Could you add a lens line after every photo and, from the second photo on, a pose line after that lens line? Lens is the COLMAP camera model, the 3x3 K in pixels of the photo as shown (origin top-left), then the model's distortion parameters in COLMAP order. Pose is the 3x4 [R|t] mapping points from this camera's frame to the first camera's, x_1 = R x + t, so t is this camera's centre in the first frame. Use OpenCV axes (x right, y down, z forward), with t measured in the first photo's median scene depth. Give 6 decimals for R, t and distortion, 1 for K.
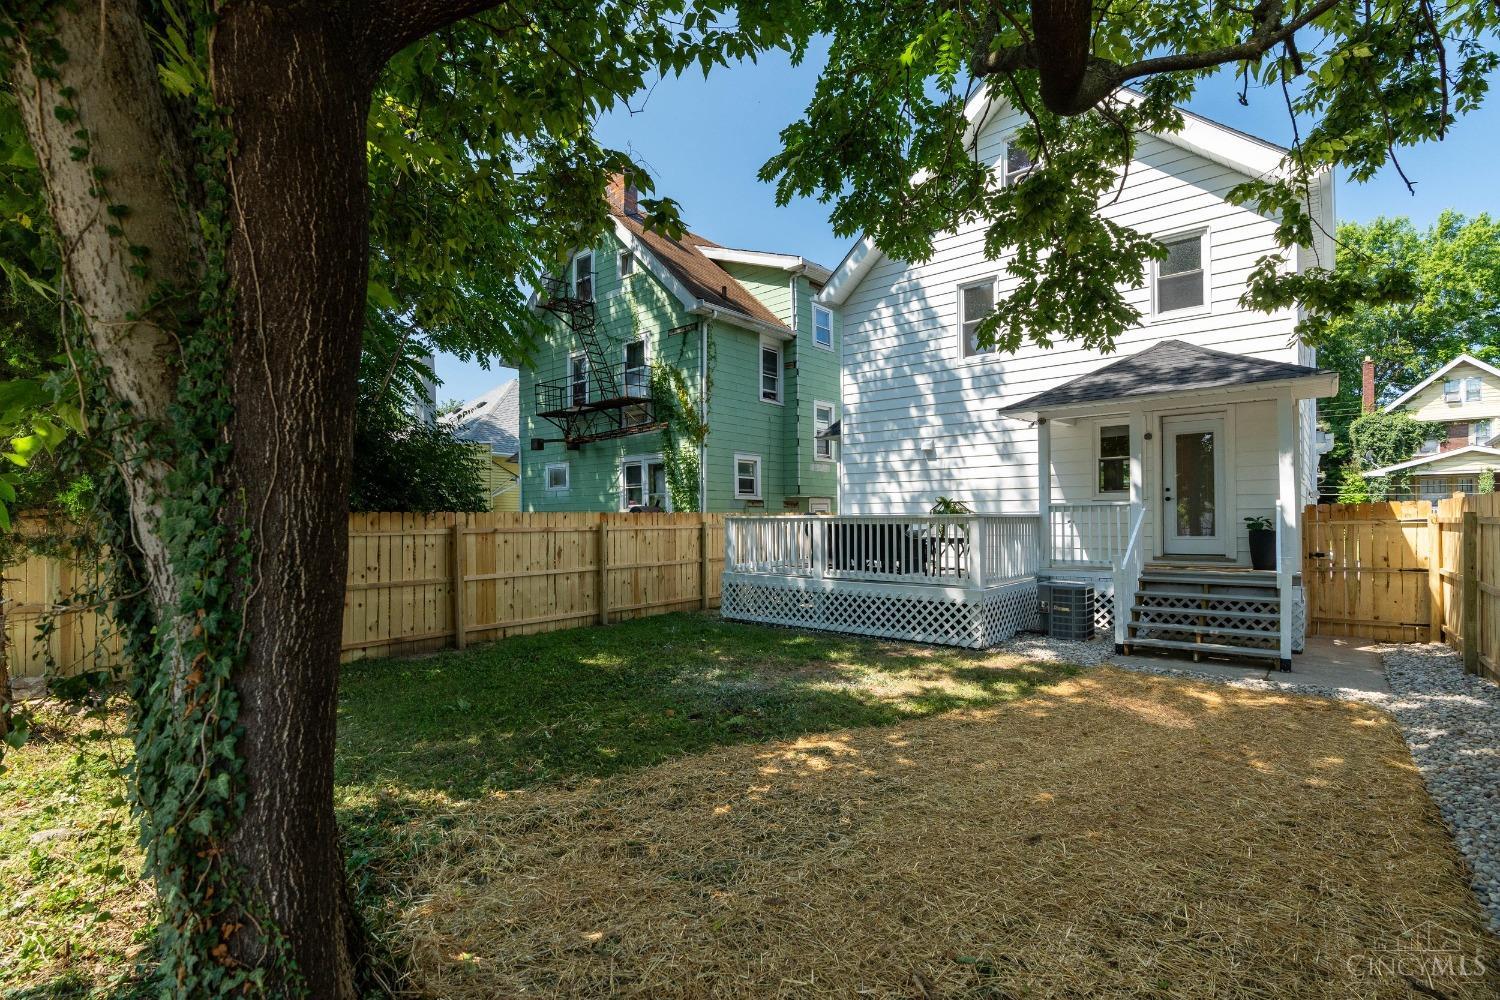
lens RADIAL K [[683.7, 0, 742.7], [0, 683.7, 505.1], [0, 0, 1]] dist [-0.001018, 0.000299]
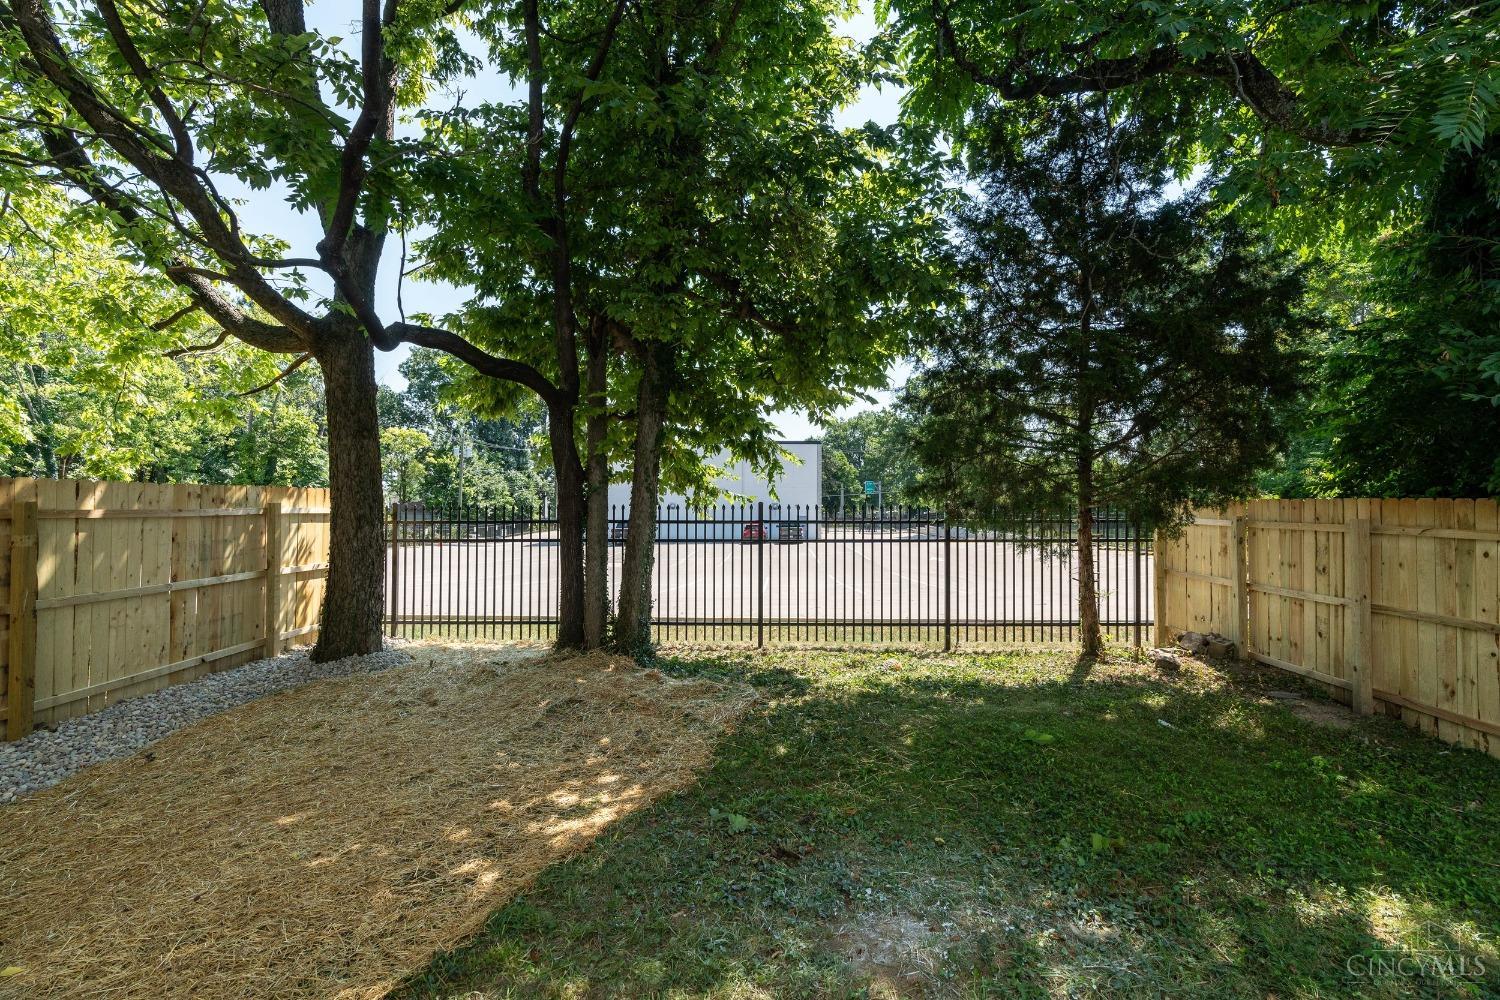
lens RADIAL K [[683.7, 0, 742.7], [0, 683.7, 505.1], [0, 0, 1]] dist [-0.001018, 0.000299]
pose [[-0.756899, -0.003083, -0.653524, 0.180208], [0.007216, 0.999888, -0.013075, 0.013550], [0.653492, -0.014612, -0.756793, 0.654923]]
